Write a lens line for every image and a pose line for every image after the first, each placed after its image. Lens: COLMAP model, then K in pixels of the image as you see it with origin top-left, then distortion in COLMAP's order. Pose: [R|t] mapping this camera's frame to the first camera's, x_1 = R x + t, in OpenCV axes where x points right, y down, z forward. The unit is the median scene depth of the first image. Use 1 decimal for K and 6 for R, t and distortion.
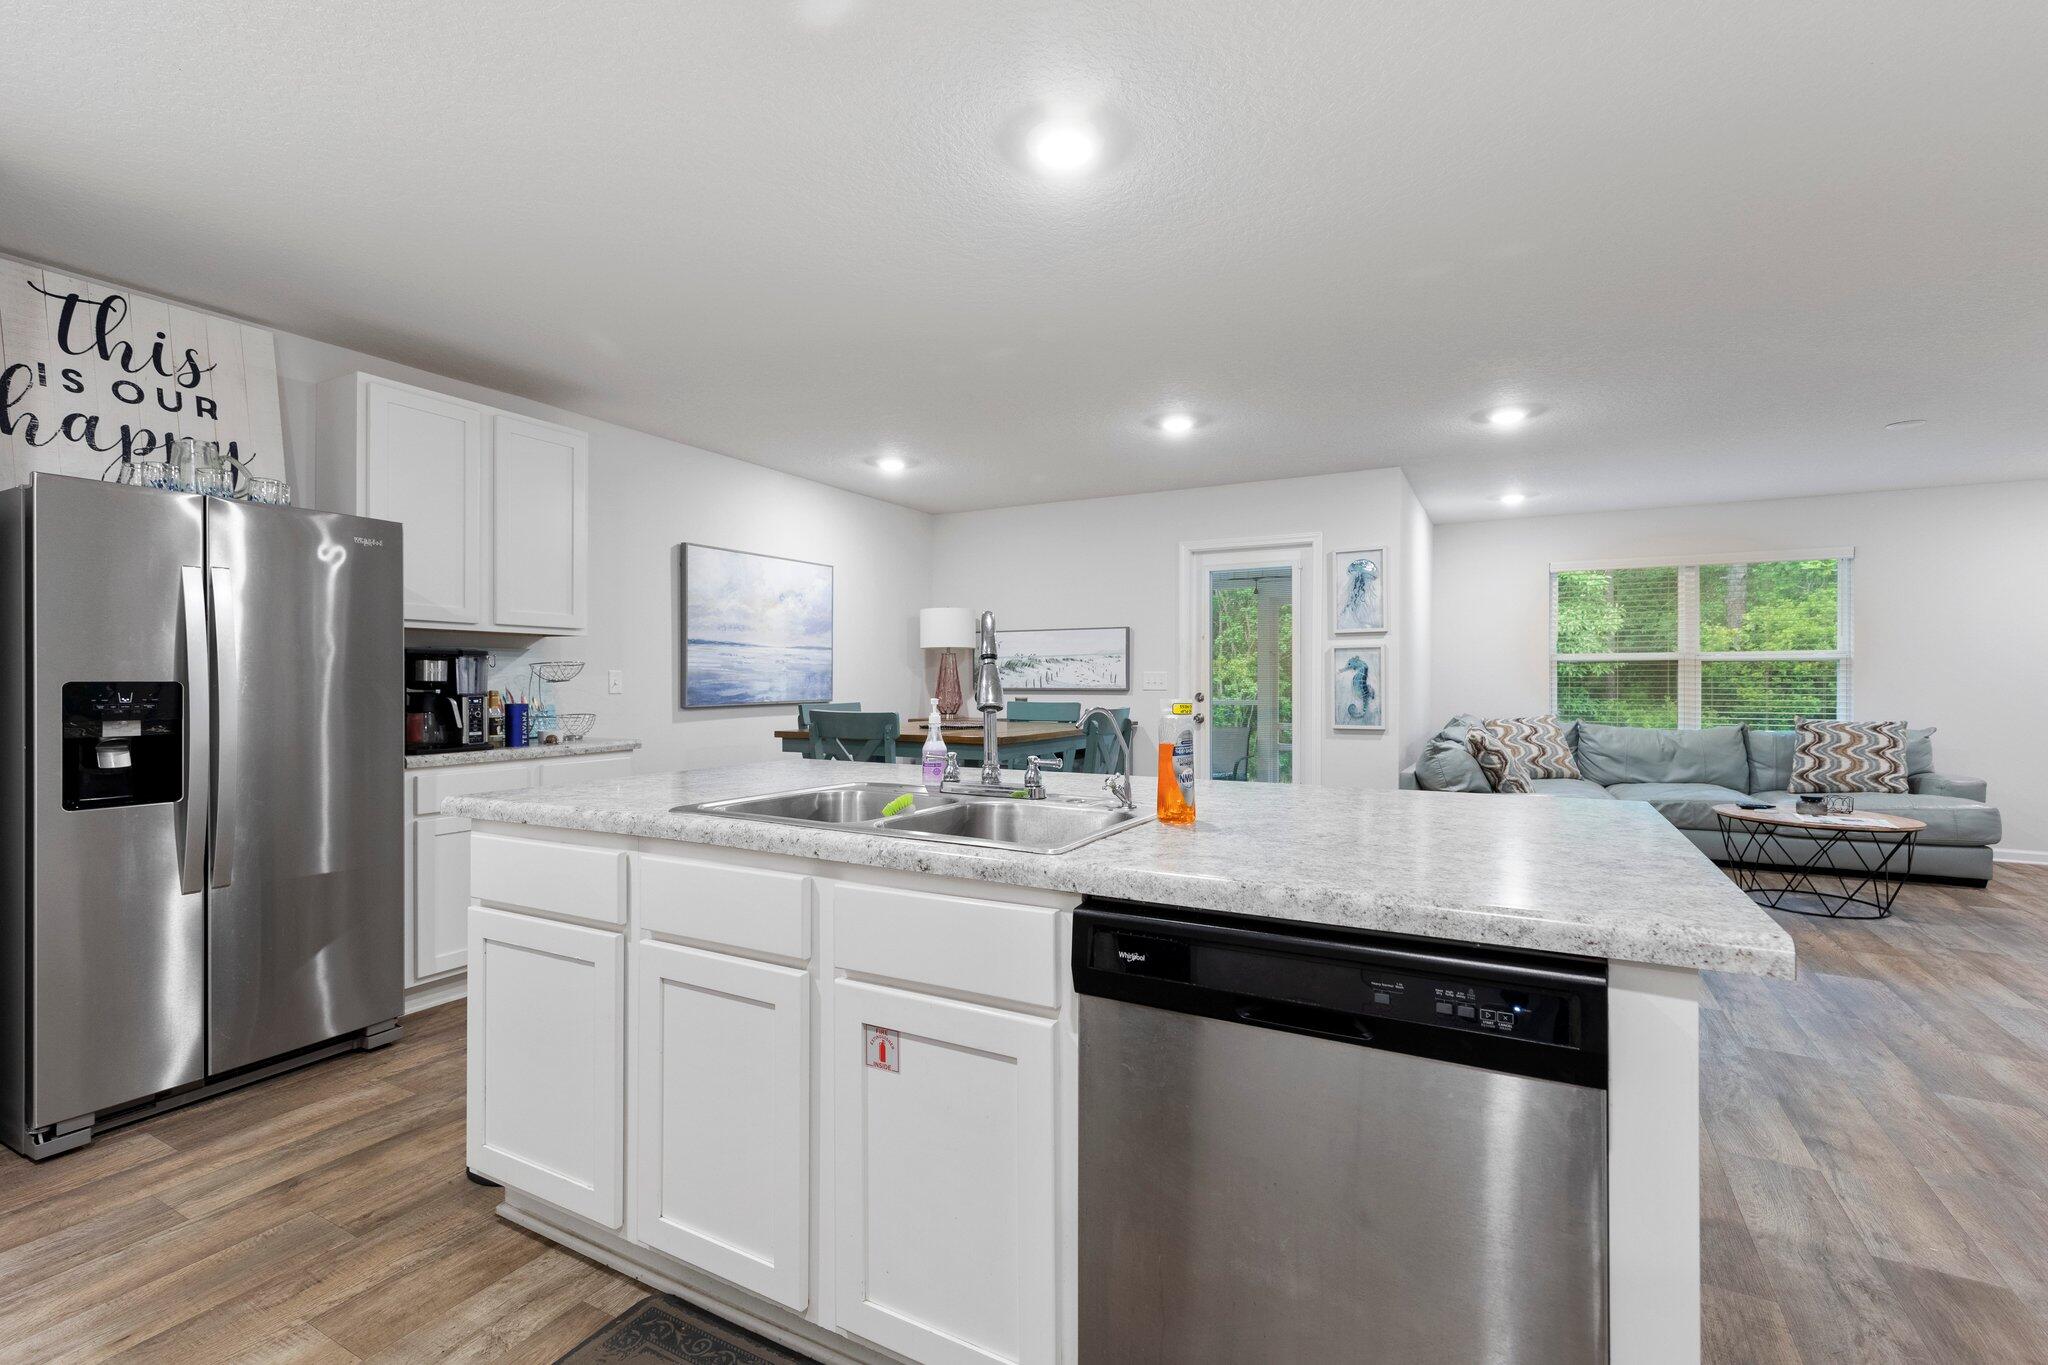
lens RADIAL K [[890.7, 0, 1021.2], [0, 890.7, 680.9], [0, 0, 1]] dist [0.008878, -0.002386]
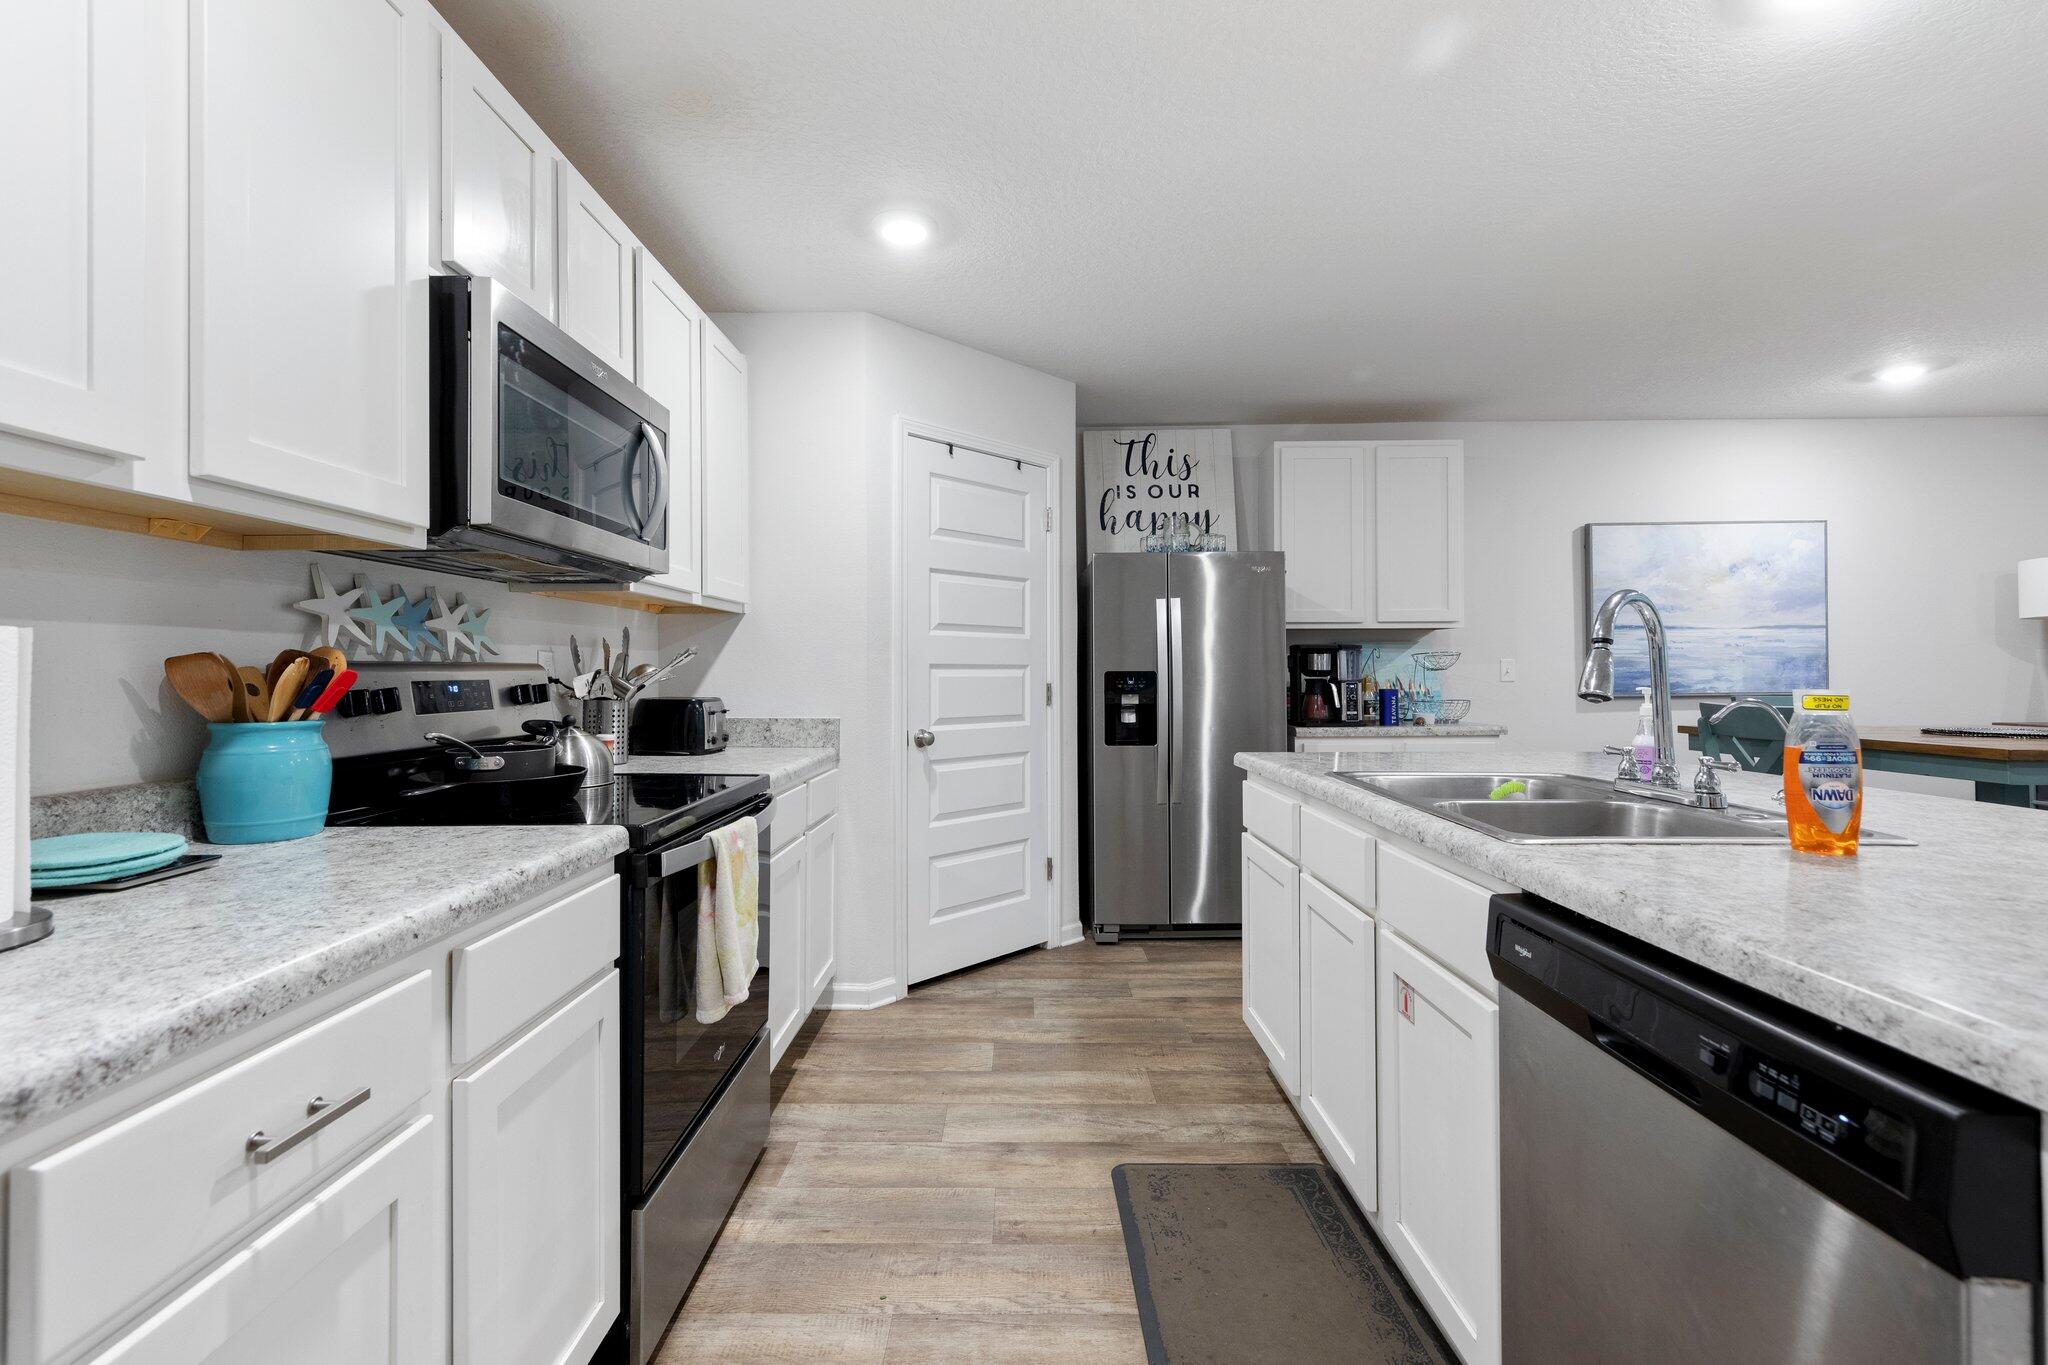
lens RADIAL K [[890.7, 0, 1012.6], [0, 890.7, 656.2], [0, 0, 1]] dist [0.008878, -0.002386]
pose [[0.469708, -0.017464, -0.882649, 0.214346], [0.003911, 0.999836, -0.017702, 0.001039], [0.882813, 0.004863, 0.469699, 0.015783]]
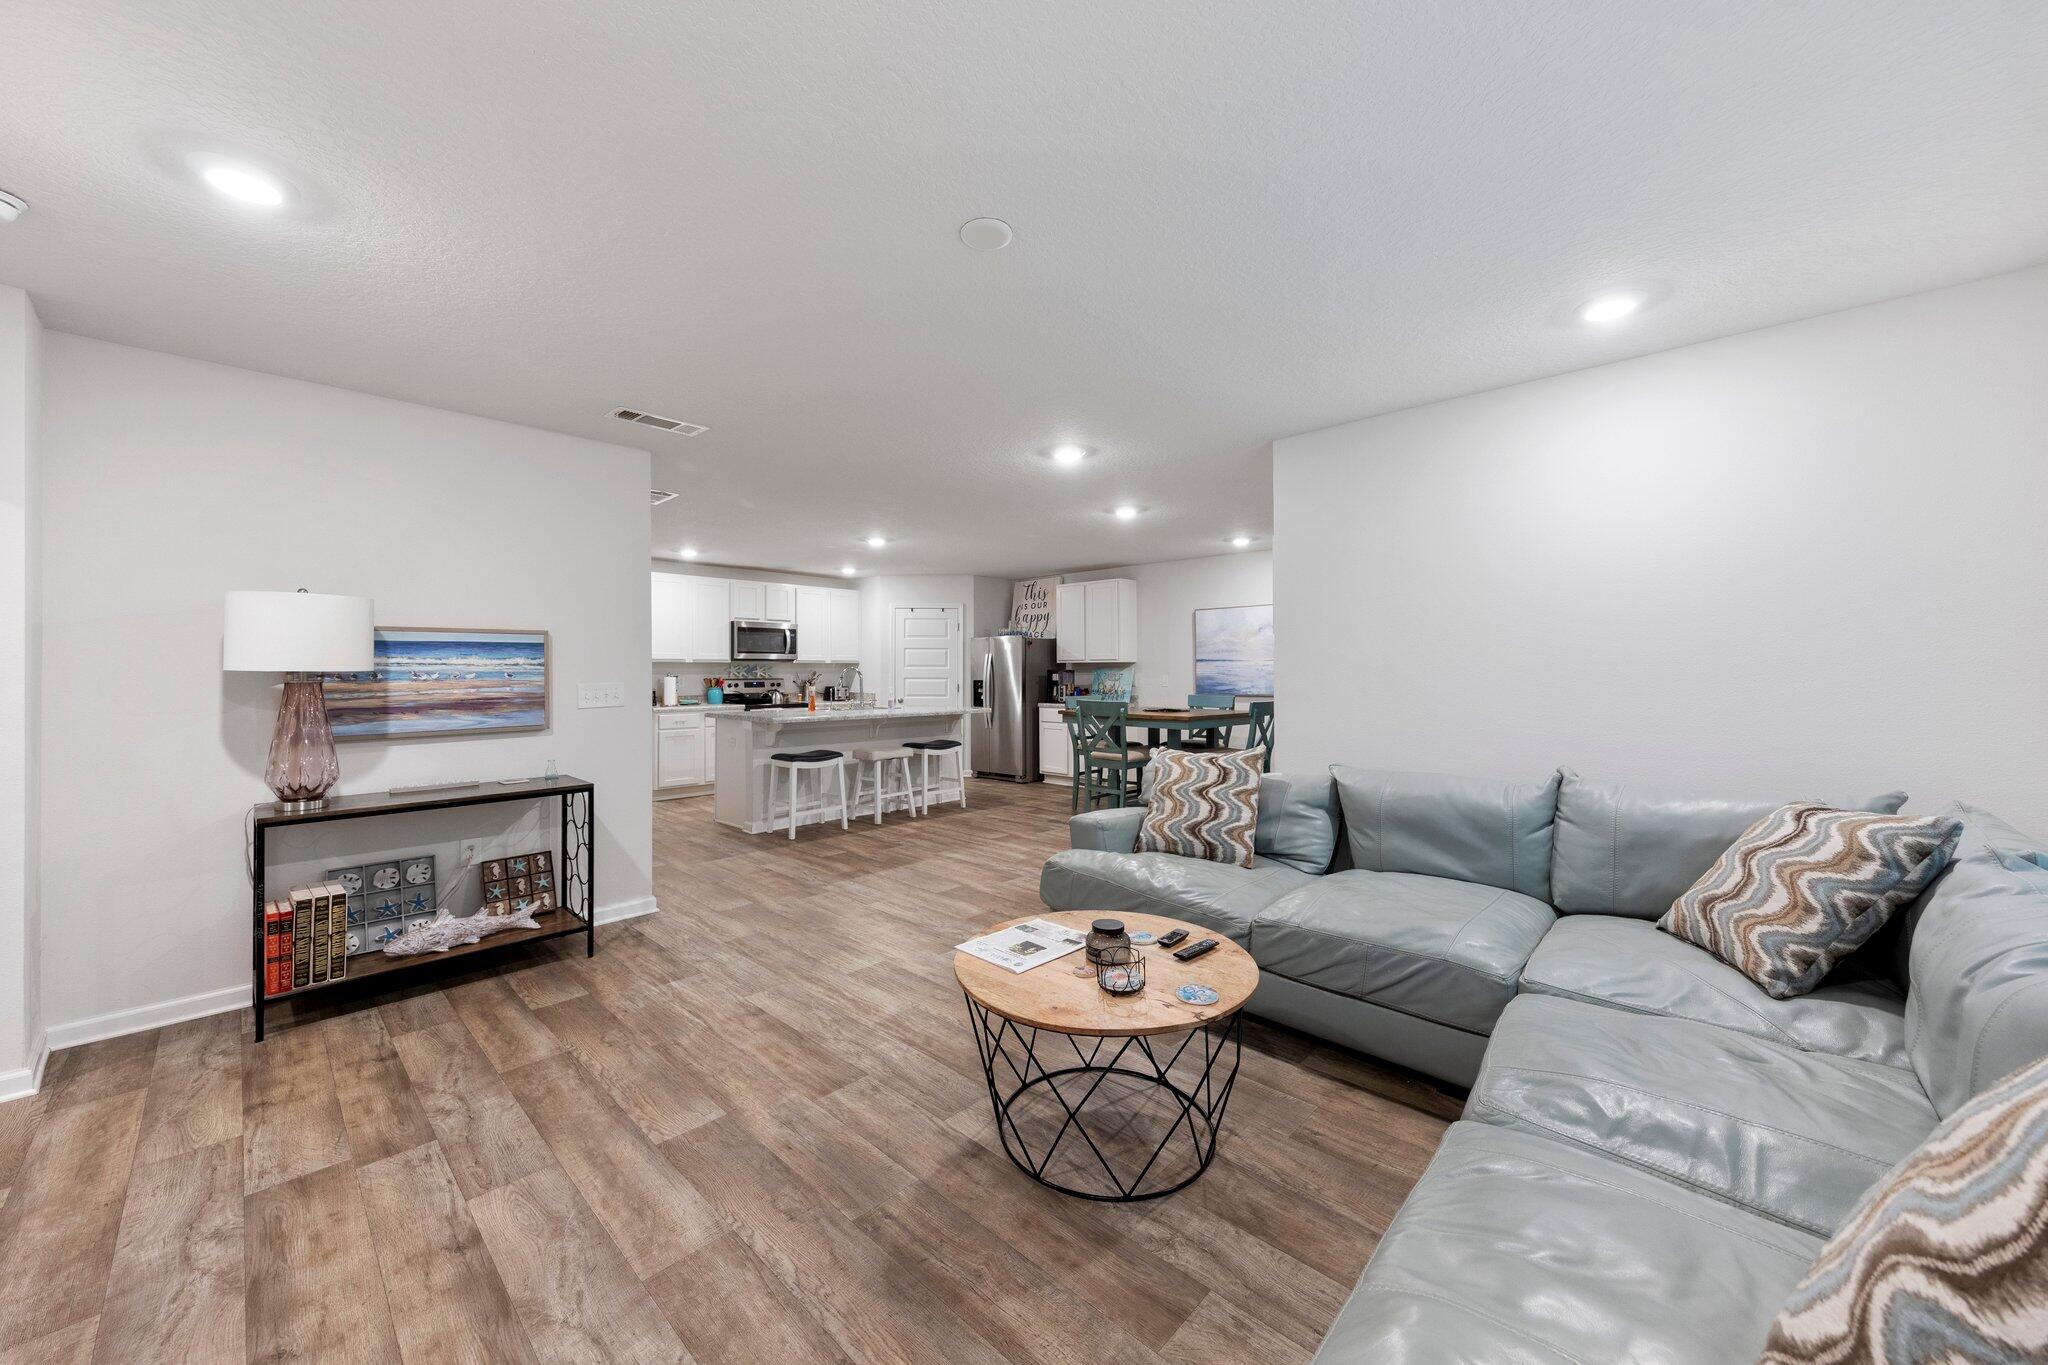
lens RADIAL K [[742.8, 0, 1012.5], [0, 742.8, 673.0], [0, 0, 1]] dist [0.004292, 0.000243]
pose [[-0.252619, 0.001400, -0.967565, 1.587850], [0.000036, 0.999999, 0.001437, -0.025141], [0.967566, 0.000328, -0.252619, 1.267986]]
